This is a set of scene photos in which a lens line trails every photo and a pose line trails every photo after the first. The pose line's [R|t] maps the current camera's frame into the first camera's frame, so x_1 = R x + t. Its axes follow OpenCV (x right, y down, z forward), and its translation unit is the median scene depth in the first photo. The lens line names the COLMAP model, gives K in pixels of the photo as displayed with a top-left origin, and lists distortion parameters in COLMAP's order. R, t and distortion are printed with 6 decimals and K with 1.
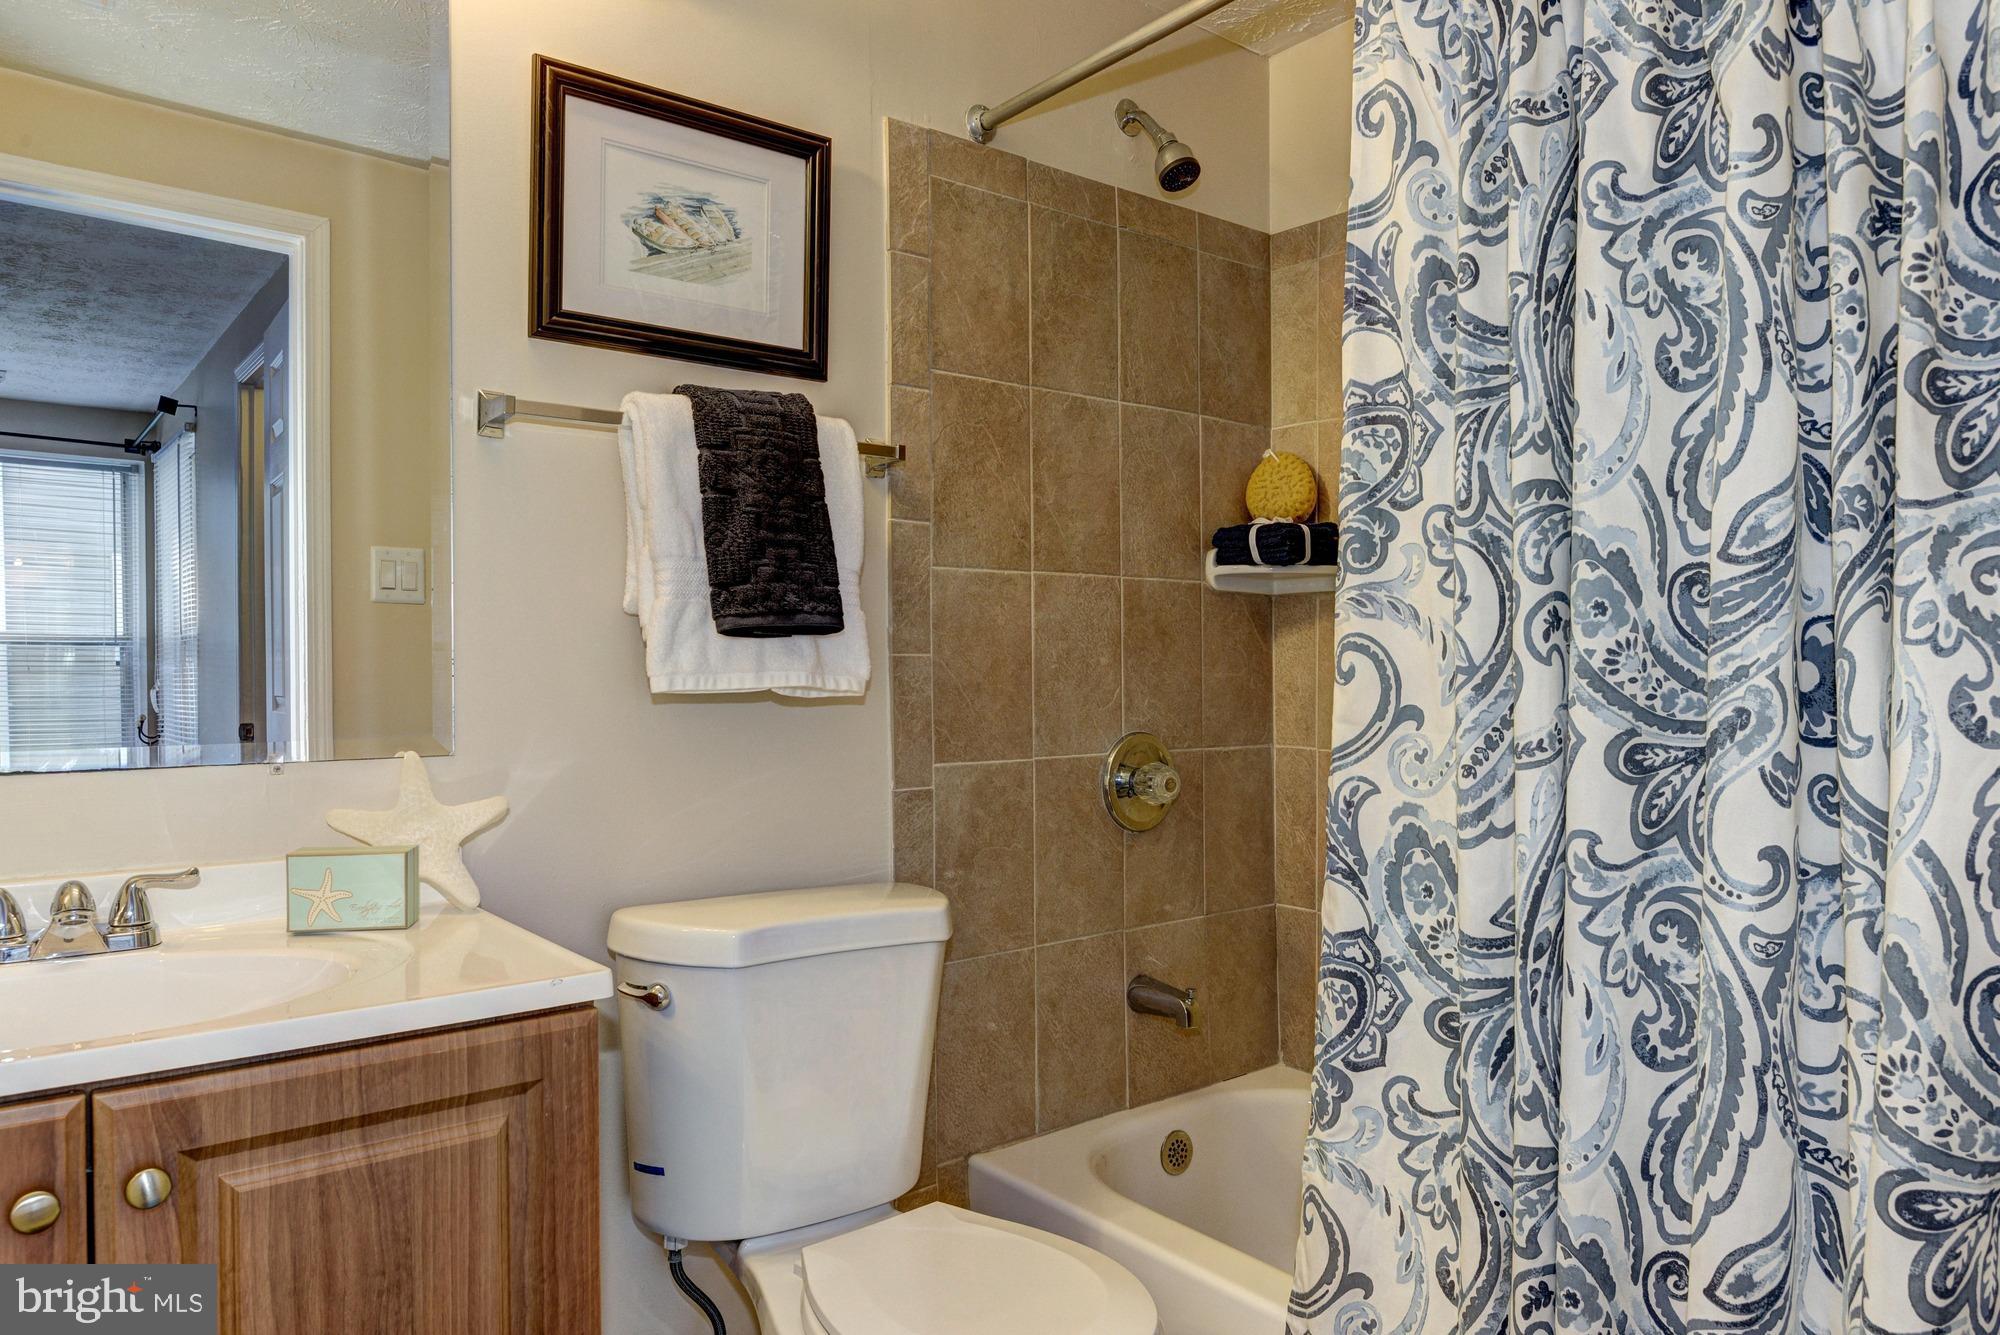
lens RADIAL K [[1304.3, 0, 1000.0], [0, 1304.3, 667.5], [0, 0, 1]] dist [-0.000158, -0.000145]
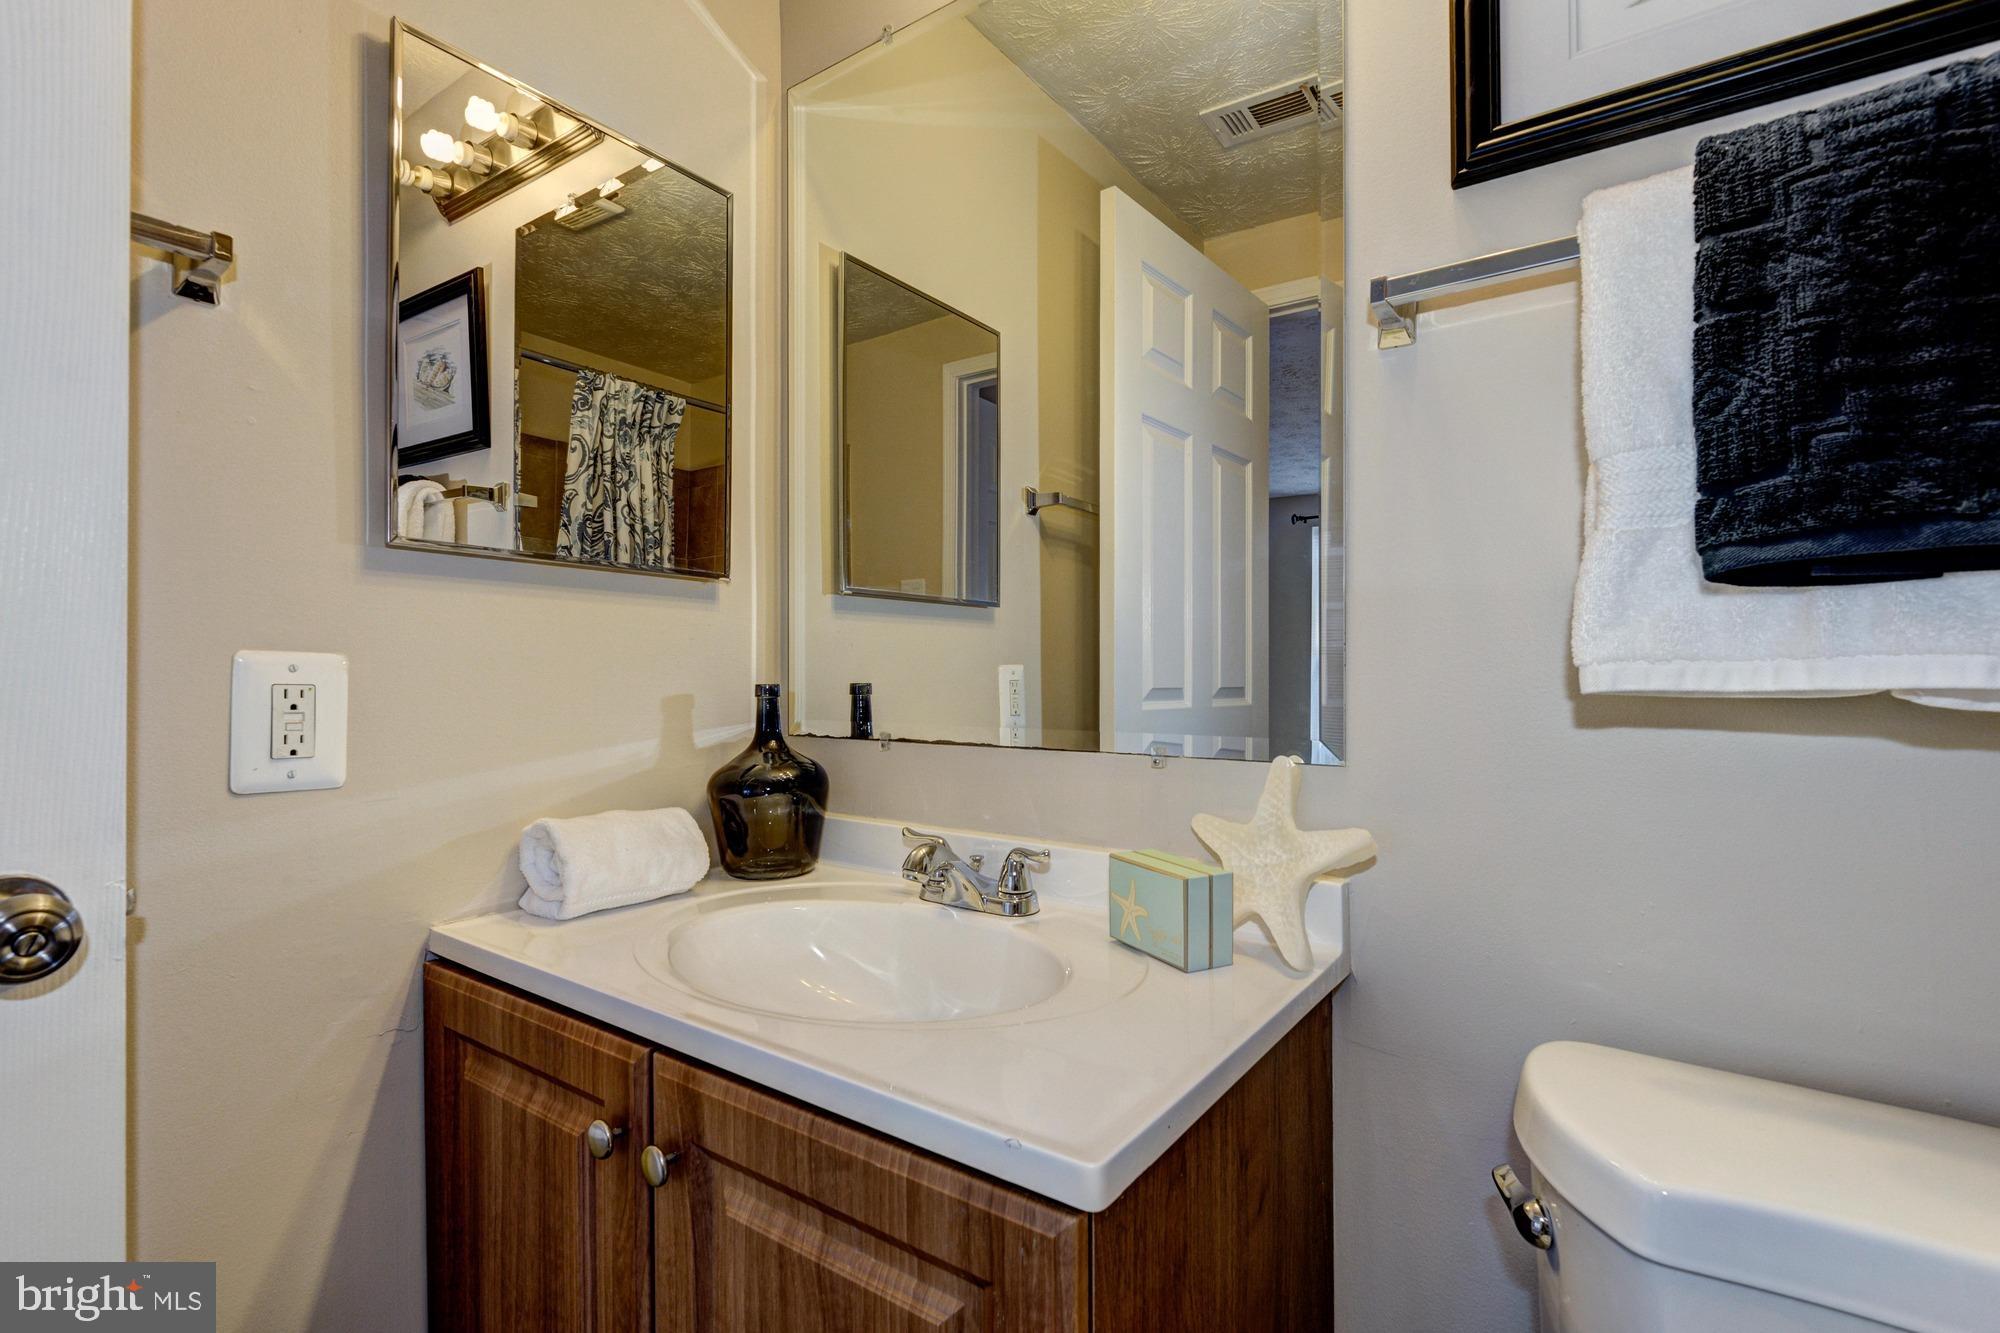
lens RADIAL K [[935.3, 0, 999.0], [0, 935.3, 675.7], [0, 0, 1]] dist [-0.000745, -0.000161]
pose [[0.274930, 0.005590, -0.961448, 0.062679], [-0.005035, 0.999978, 0.004375, 0.010900], [0.961451, 0.003638, 0.274952, 0.619796]]
